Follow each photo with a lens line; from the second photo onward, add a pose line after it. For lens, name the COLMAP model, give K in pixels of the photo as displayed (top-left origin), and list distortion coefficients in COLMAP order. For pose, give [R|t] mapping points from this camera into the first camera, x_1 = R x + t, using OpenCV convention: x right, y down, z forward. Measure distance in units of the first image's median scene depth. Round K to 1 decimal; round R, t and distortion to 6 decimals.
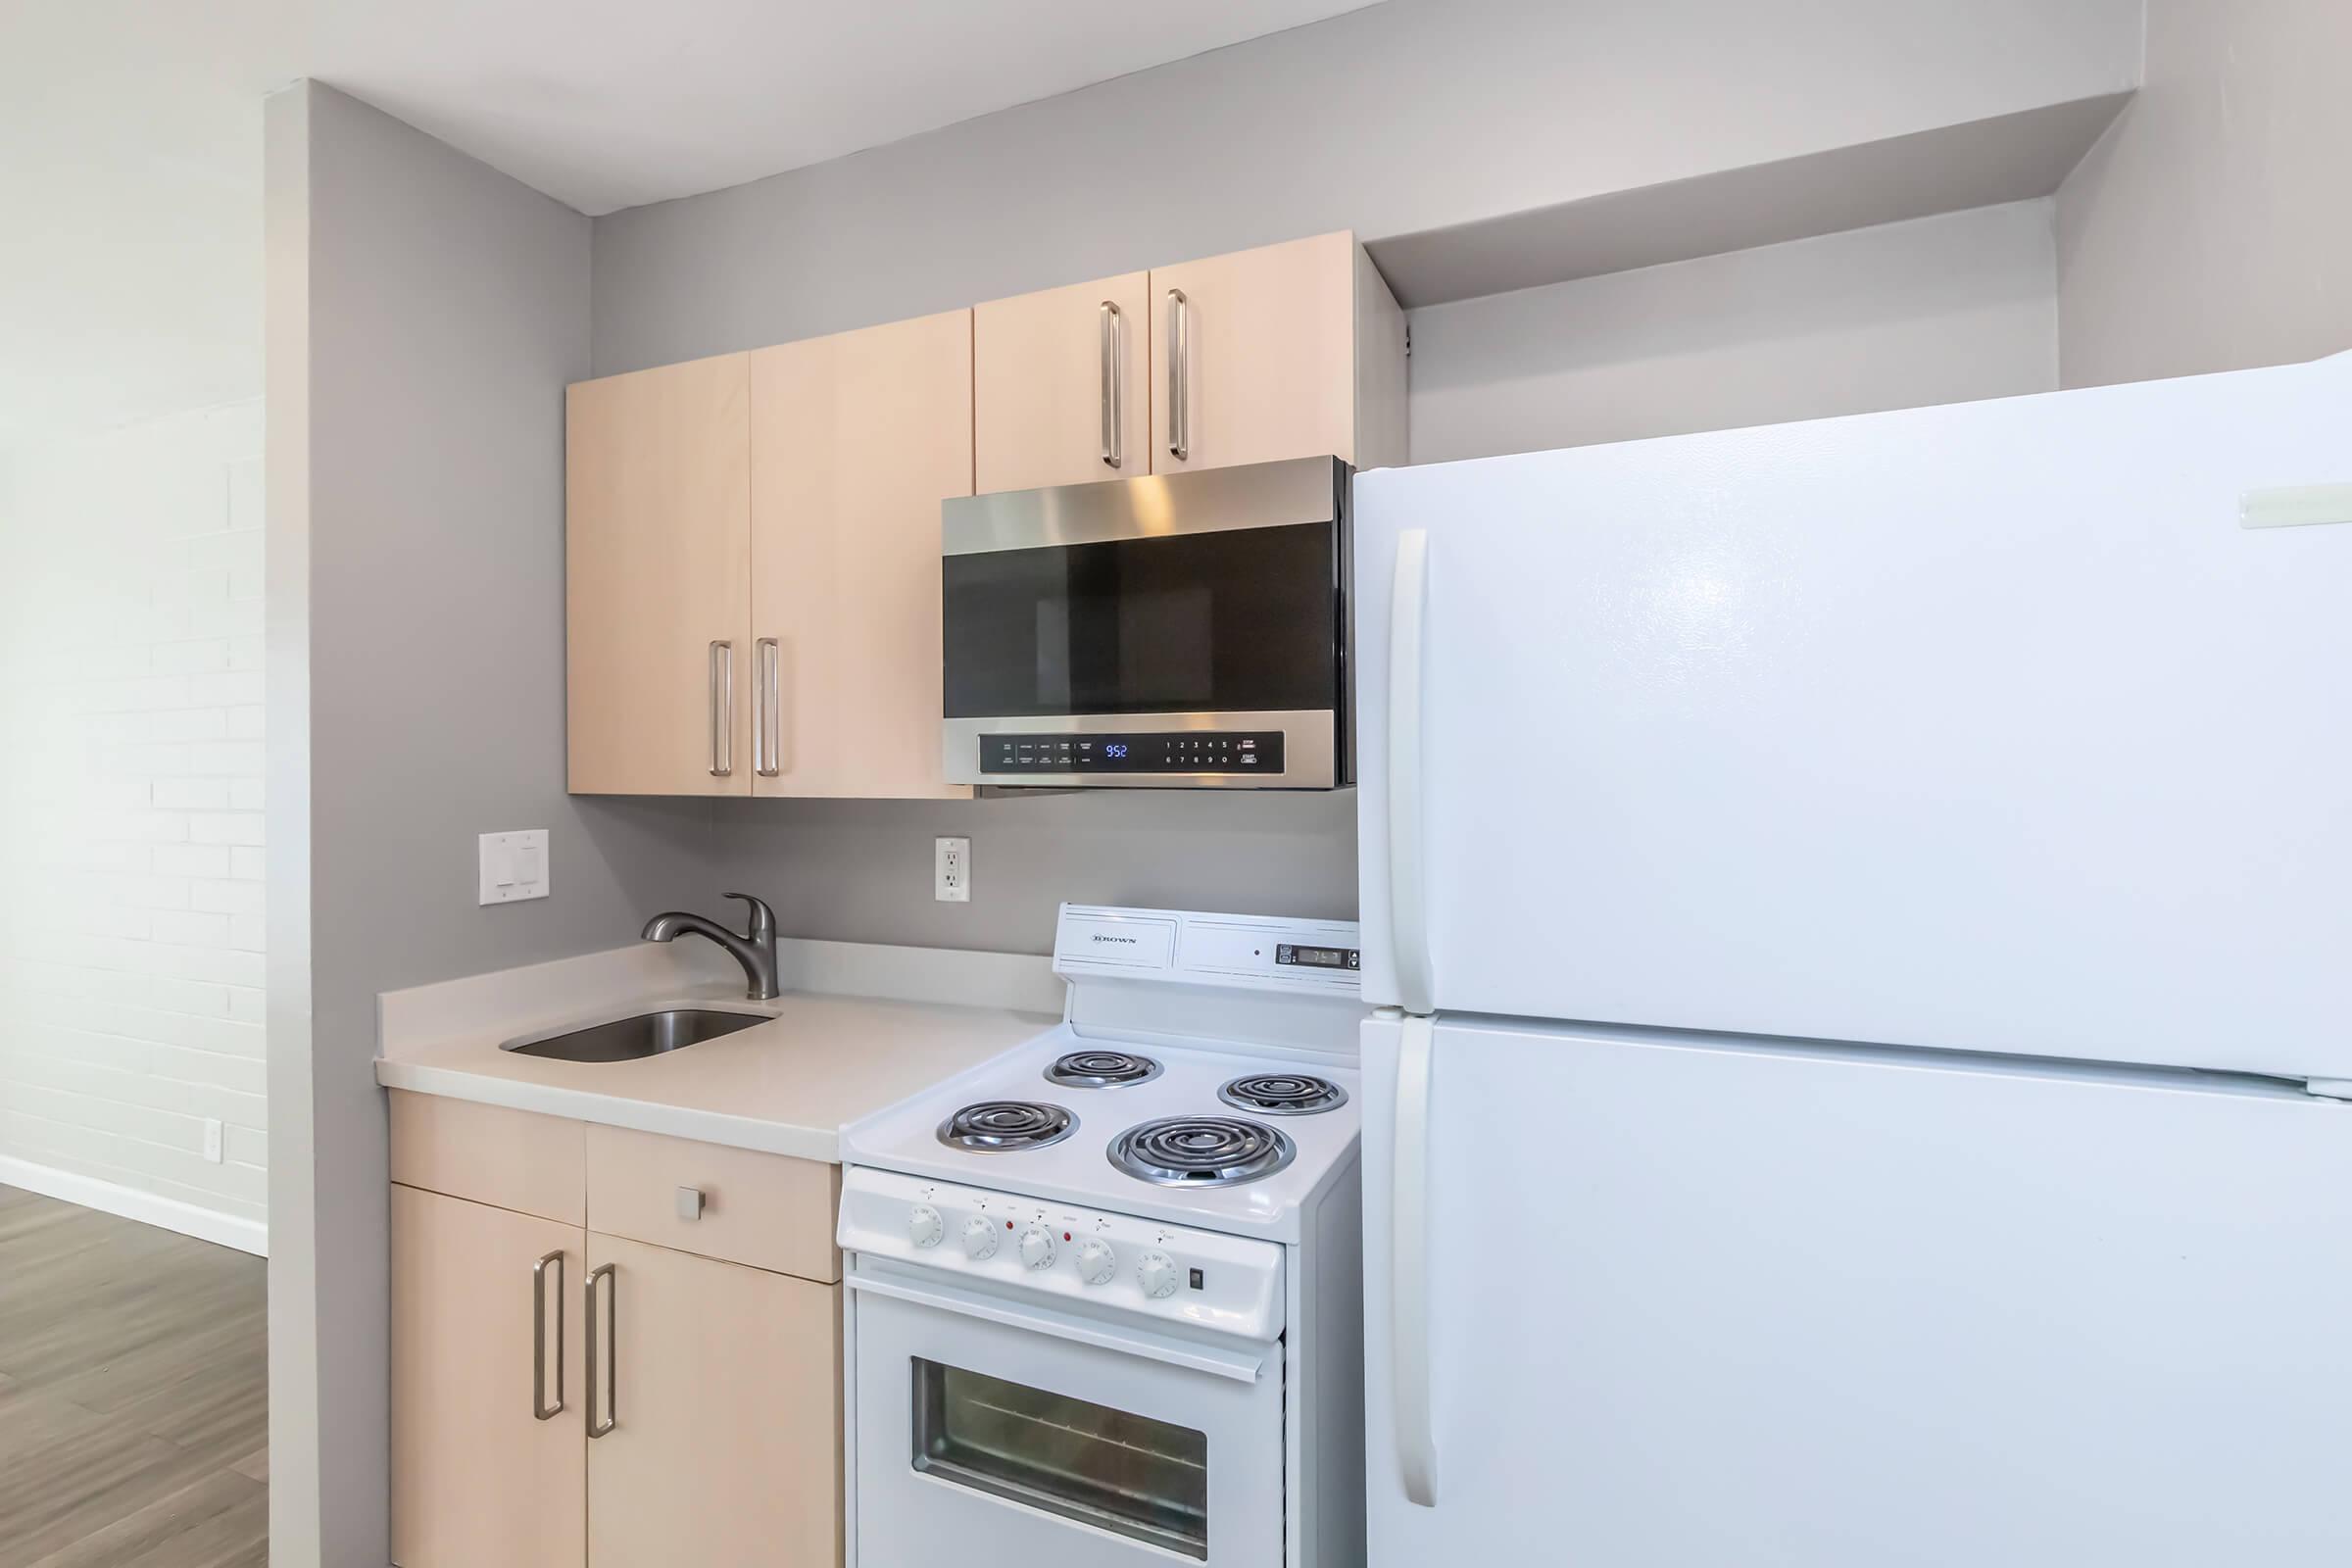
lens RADIAL K [[1043.8, 0, 1163.4], [0, 1043.8, 774.7], [0, 0, 1]] dist [0.001640, -0.000149]
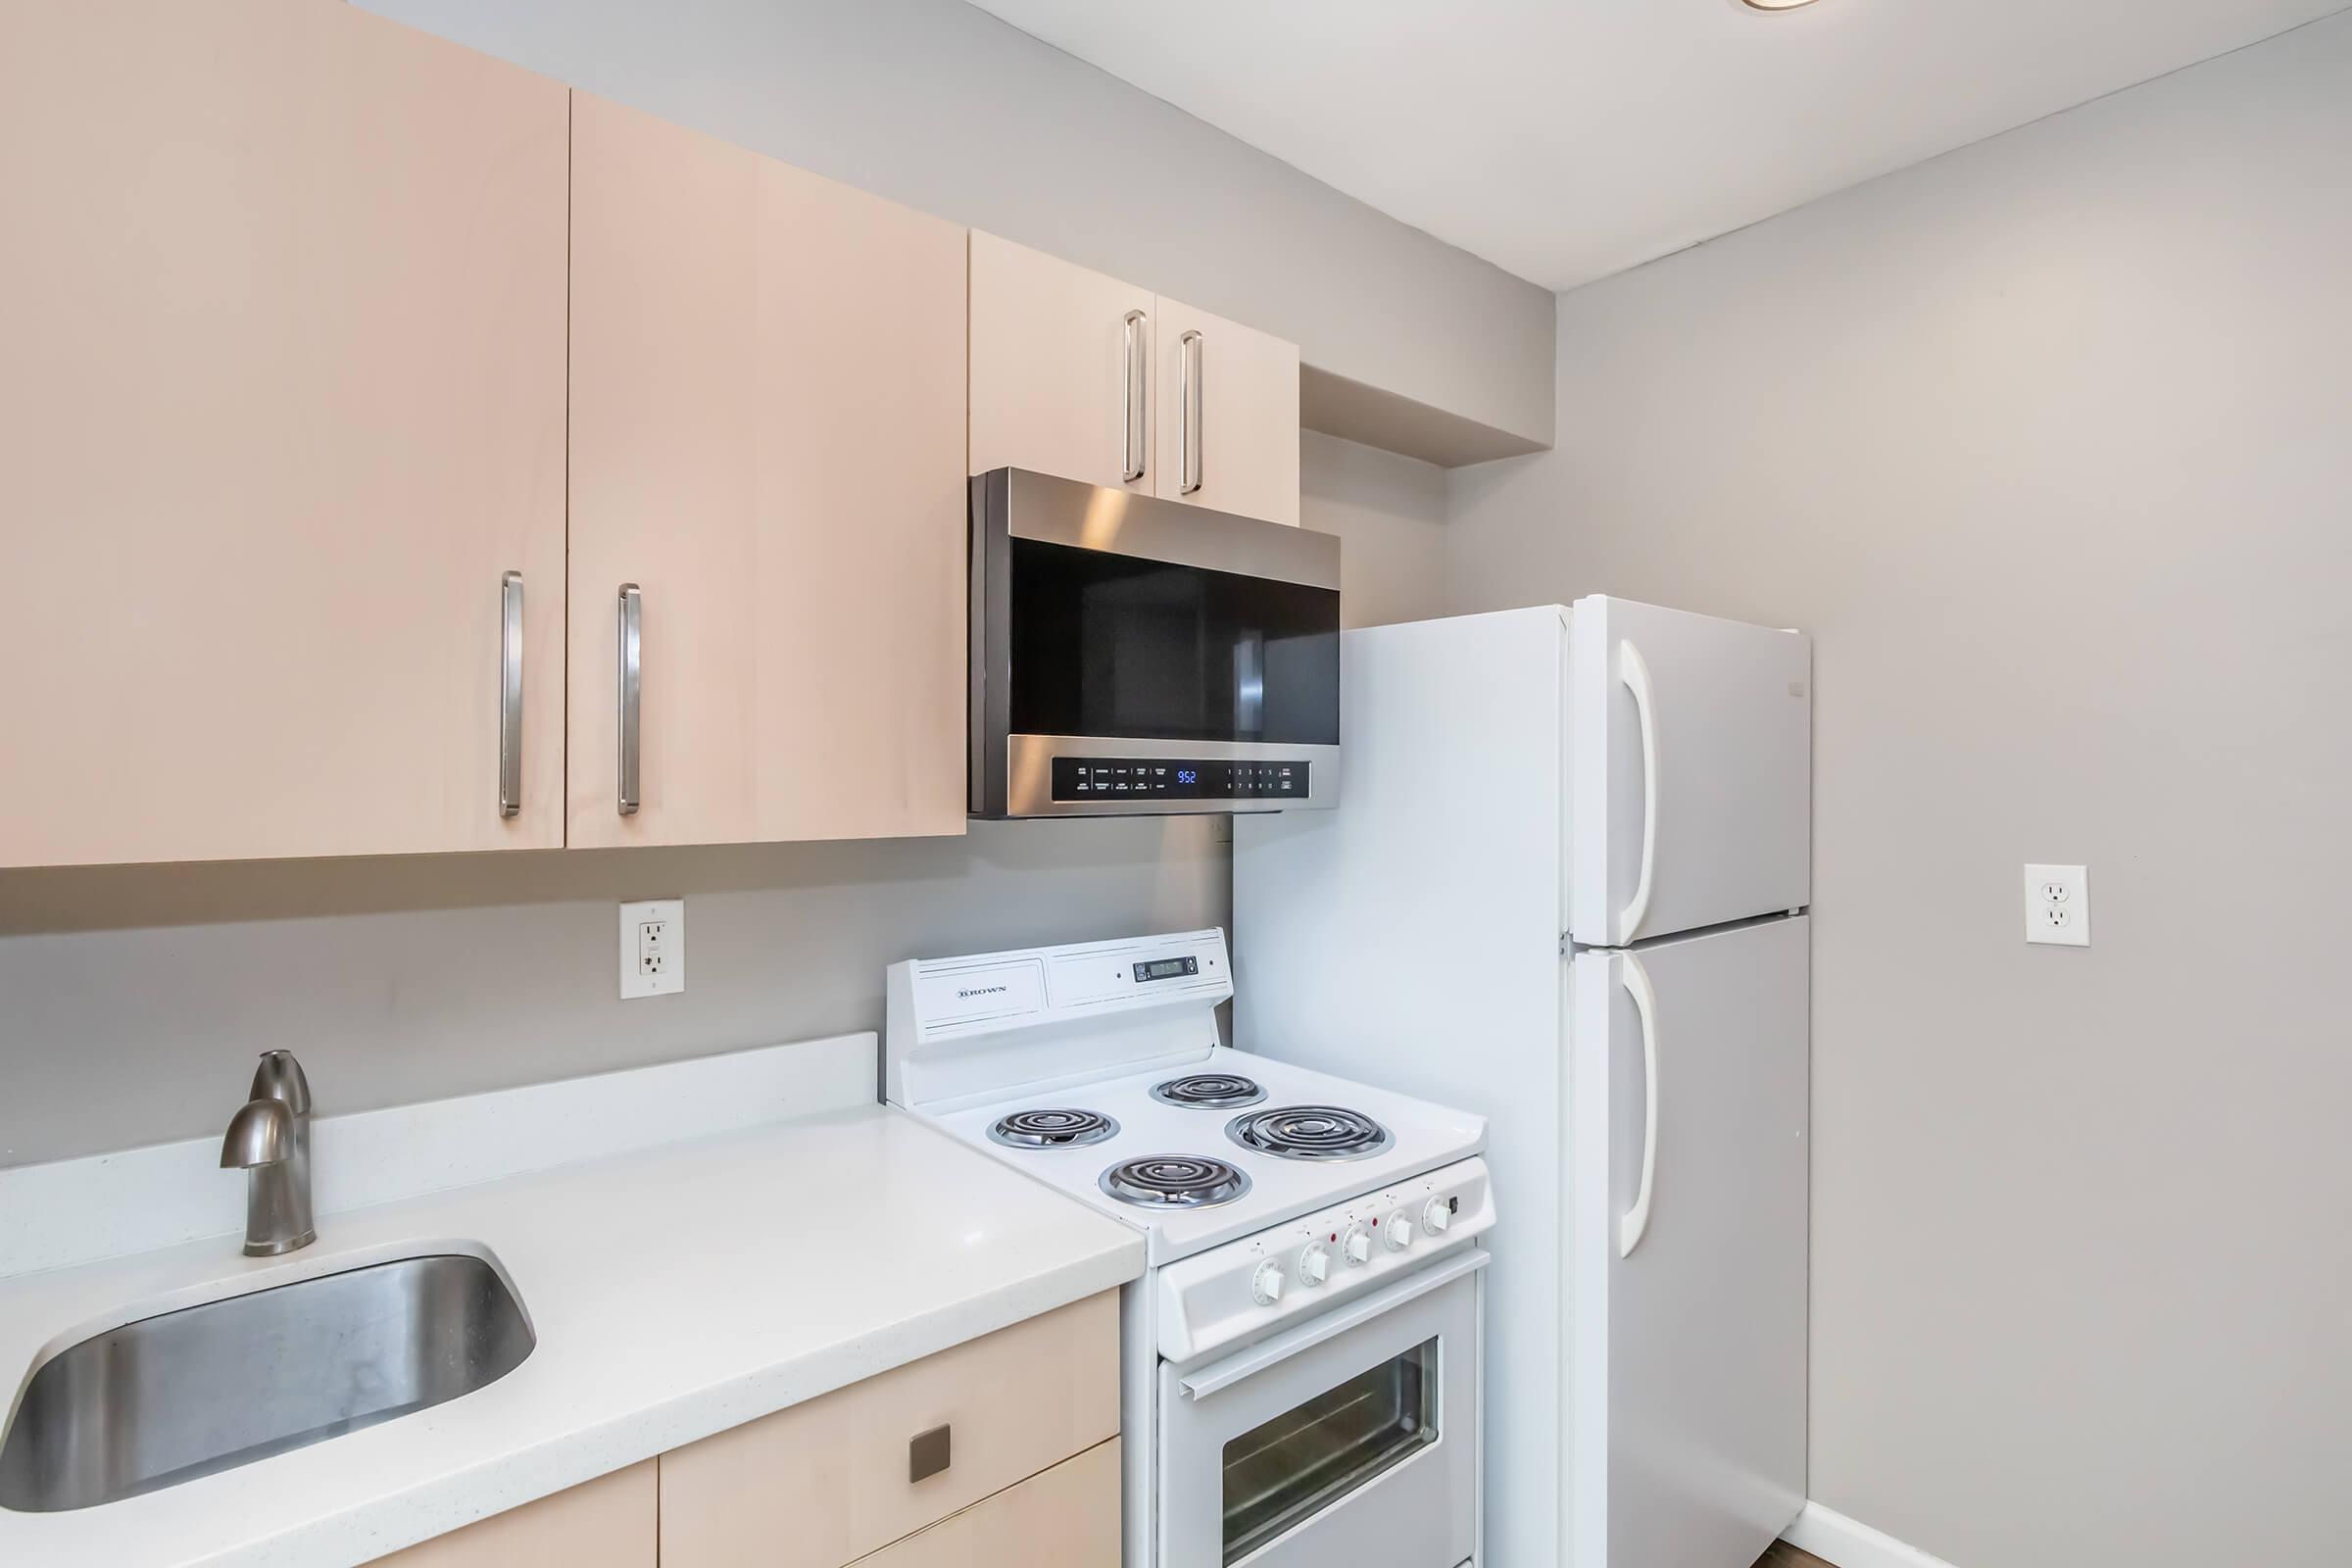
lens RADIAL K [[1157.7, 0, 1162.0], [0, 1157.7, 780.8], [0, 0, 1]] dist [0.000871, 0.000116]
pose [[0.448804, 0.003512, 0.893623, -0.999042], [0.012390, 0.999872, -0.010152, -0.007994], [-0.893544, 0.015628, 0.448703, 0.505517]]
